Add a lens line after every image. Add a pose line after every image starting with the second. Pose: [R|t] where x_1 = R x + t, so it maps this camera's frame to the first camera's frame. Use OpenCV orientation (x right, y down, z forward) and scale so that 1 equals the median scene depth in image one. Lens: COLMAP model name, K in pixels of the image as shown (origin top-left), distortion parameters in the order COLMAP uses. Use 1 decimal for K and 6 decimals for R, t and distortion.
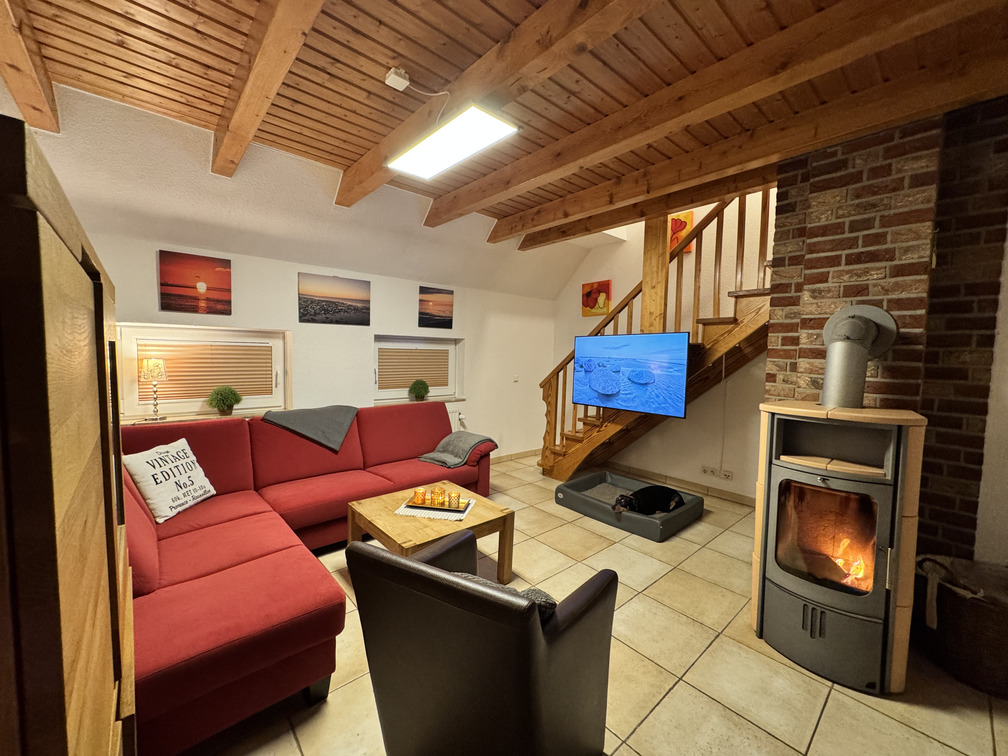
lens RADIAL K [[402.7, 0, 502.5], [0, 402.7, 376.2], [0, 0, 1]] dist [-0.000815, 0.000393]
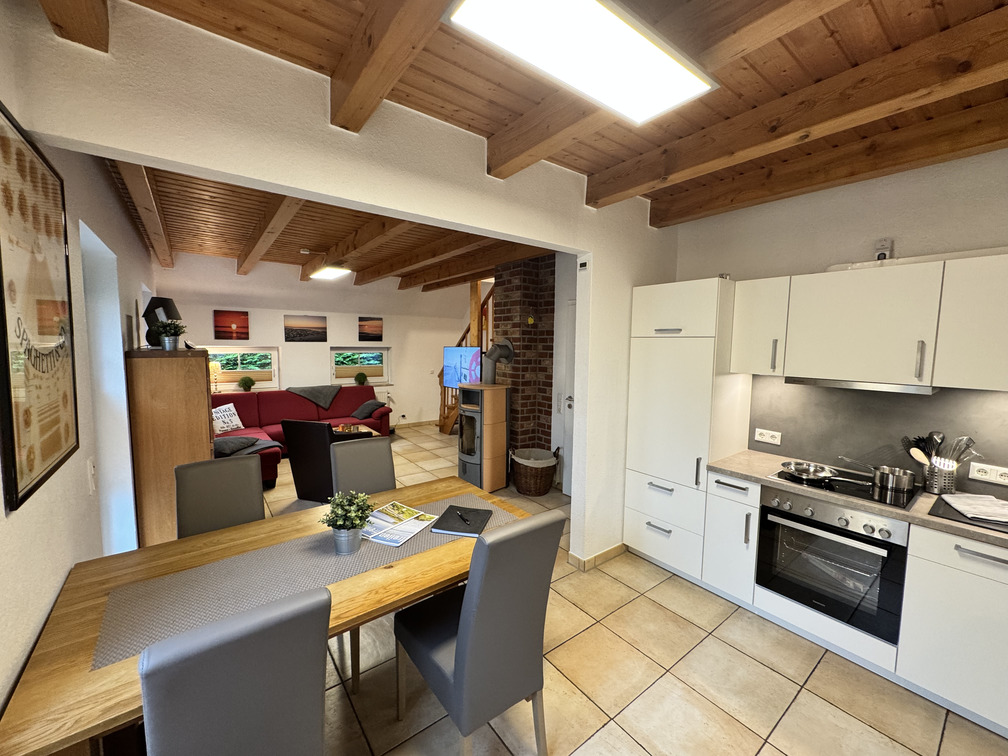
lens RADIAL K [[402.7, 0, 502.8], [0, 402.7, 376.0], [0, 0, 1]] dist [-0.000815, 0.000393]
pose [[0.997114, -0.003128, -0.075852, 0.749450], [0.004602, 0.999804, 0.019266, -0.009654], [0.075776, -0.019559, 0.996933, -0.913900]]
